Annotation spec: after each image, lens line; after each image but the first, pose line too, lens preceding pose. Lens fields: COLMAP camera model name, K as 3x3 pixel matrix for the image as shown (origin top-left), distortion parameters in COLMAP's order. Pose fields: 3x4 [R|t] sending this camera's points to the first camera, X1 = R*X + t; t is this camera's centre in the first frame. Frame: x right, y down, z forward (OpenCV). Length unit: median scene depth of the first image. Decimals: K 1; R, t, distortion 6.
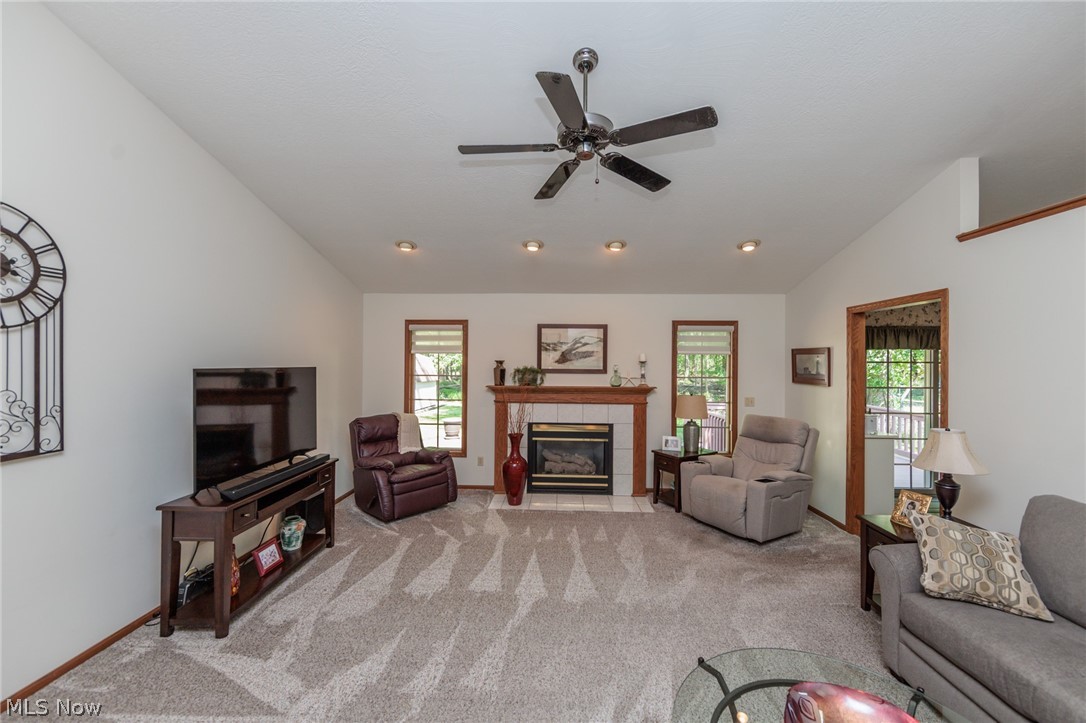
lens RADIAL K [[421.2, 0, 549.8], [0, 421.2, 360.0], [0, 0, 1]] dist [-0.001836, -0.000264]
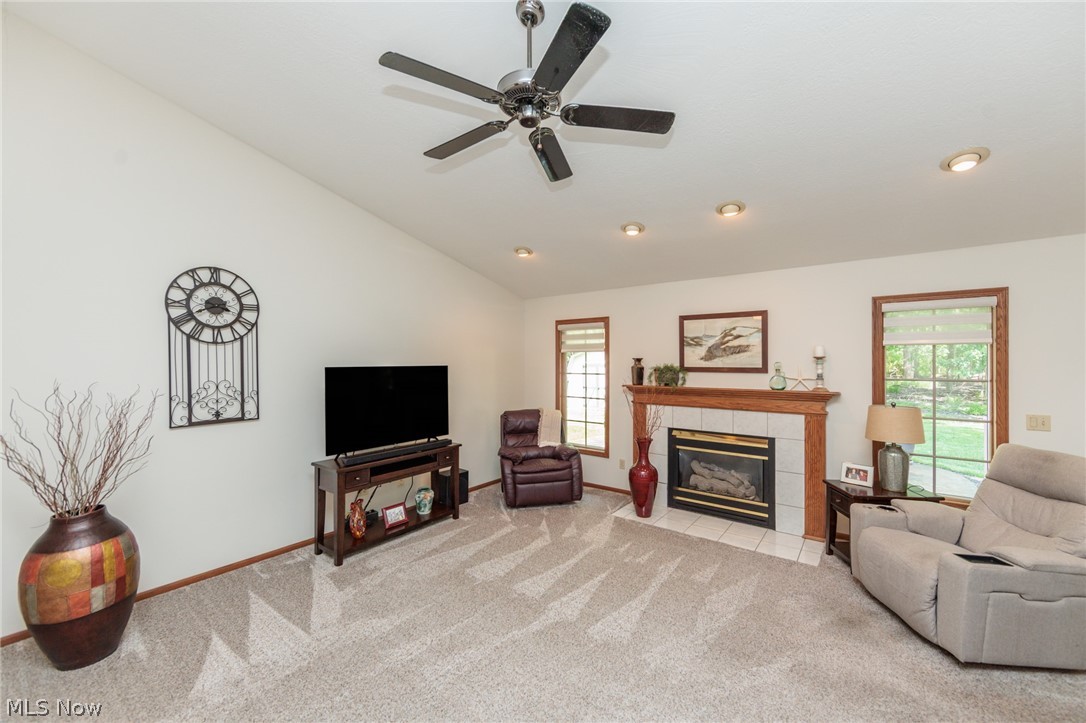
lens RADIAL K [[421.2, 0, 549.8], [0, 421.2, 360.0], [0, 0, 1]] dist [-0.001836, -0.000264]
pose [[0.817580, -0.010319, -0.575723, 0.297090], [0.012895, 0.999917, 0.000389, 0.002875], [0.575671, -0.007742, 0.817645, 0.151862]]
